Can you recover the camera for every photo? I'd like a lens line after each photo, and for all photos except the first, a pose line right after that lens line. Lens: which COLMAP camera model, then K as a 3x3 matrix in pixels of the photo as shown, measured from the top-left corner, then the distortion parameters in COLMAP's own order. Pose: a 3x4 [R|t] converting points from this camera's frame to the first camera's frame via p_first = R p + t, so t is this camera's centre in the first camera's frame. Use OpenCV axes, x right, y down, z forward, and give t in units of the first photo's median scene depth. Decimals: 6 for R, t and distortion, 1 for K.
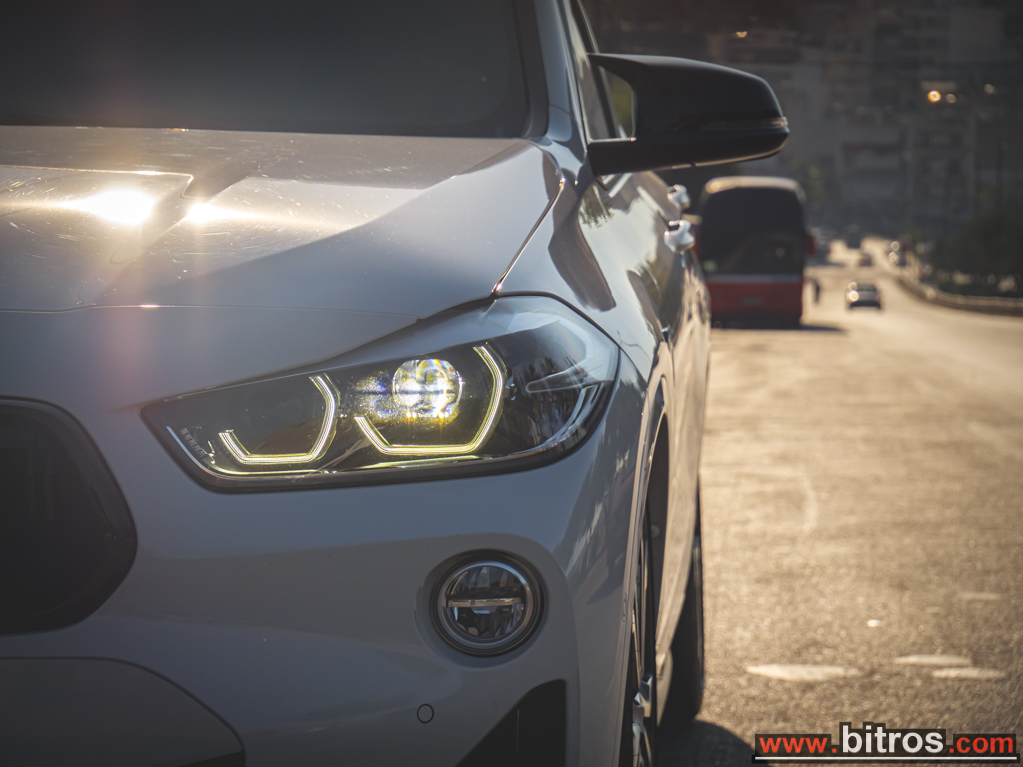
lens RADIAL K [[3542.8, 0, 509.0], [0, 3542.8, 382.9], [0, 0, 1]] dist [0.036443, 0.000000]
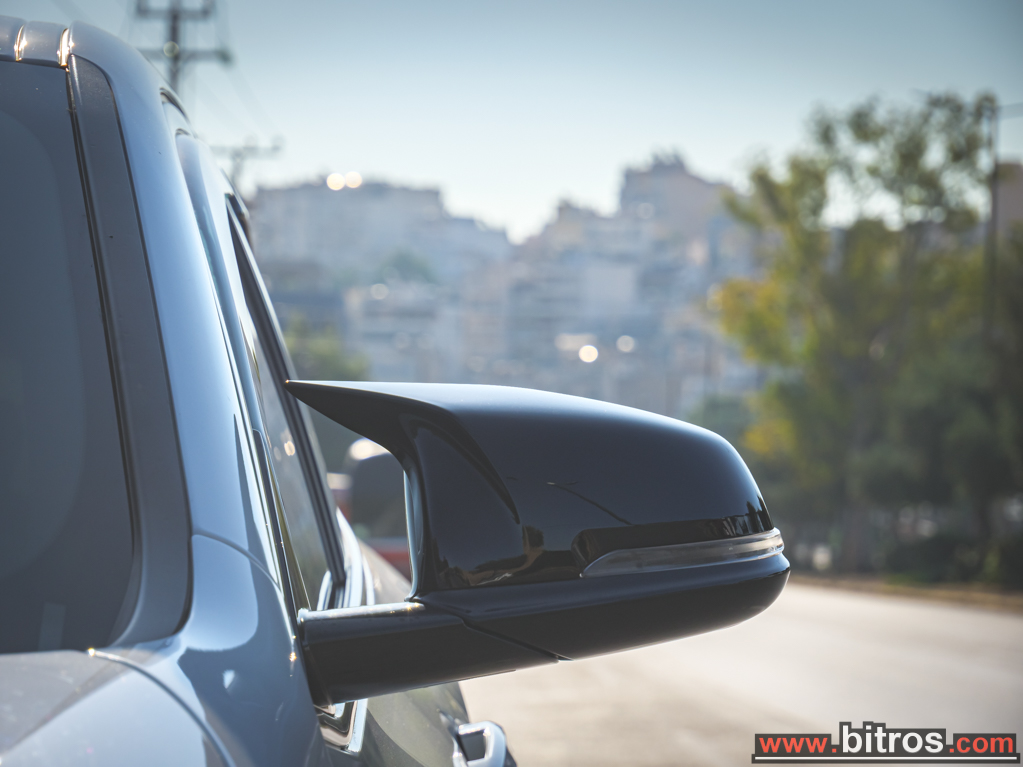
lens RADIAL K [[3542.8, 0, 511.6], [0, 3542.8, 384.1], [0, 0, 1]] dist [0.036443, 0.000000]
pose [[0.994377, -0.026360, 0.102562, 0.006866], [0.033794, 0.996873, -0.071434, -0.063044], [-0.100358, 0.074499, 0.992158, 0.595597]]
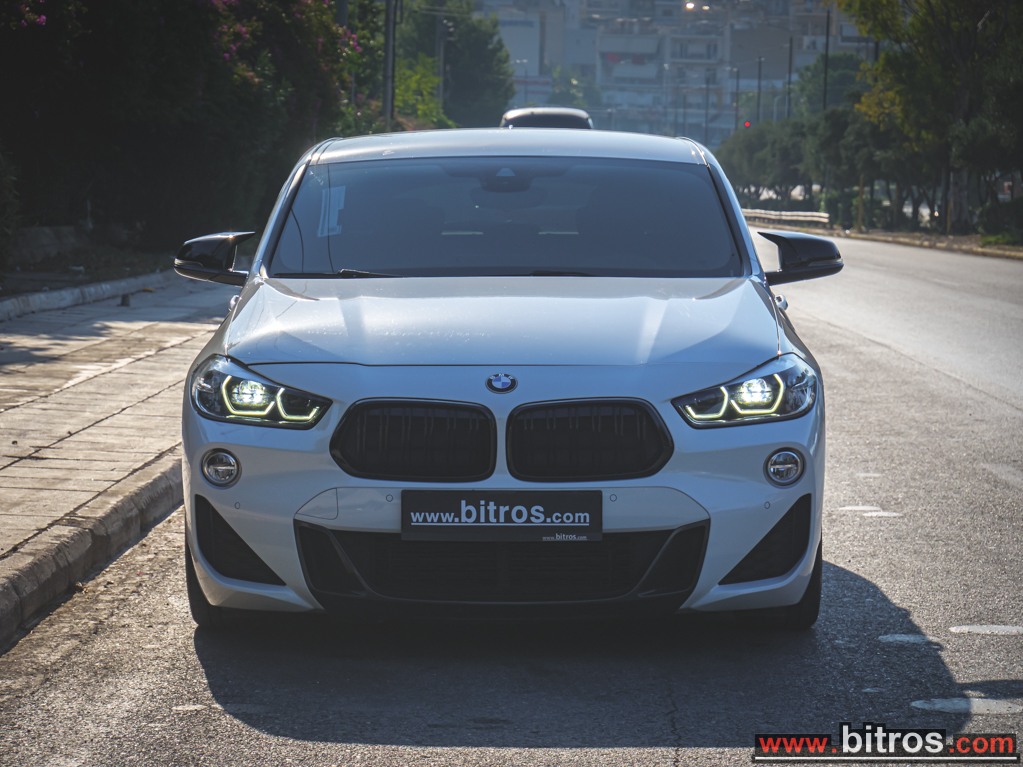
lens RADIAL K [[3542.8, 0, 512.7], [0, 3542.8, 383.9], [0, 0, 1]] dist [0.036443, 0.000000]
pose [[0.997462, -0.012939, 0.070019, -0.293789], [0.011031, 0.999559, 0.027566, -0.058824], [-0.070345, -0.026724, 0.997165, -1.261205]]
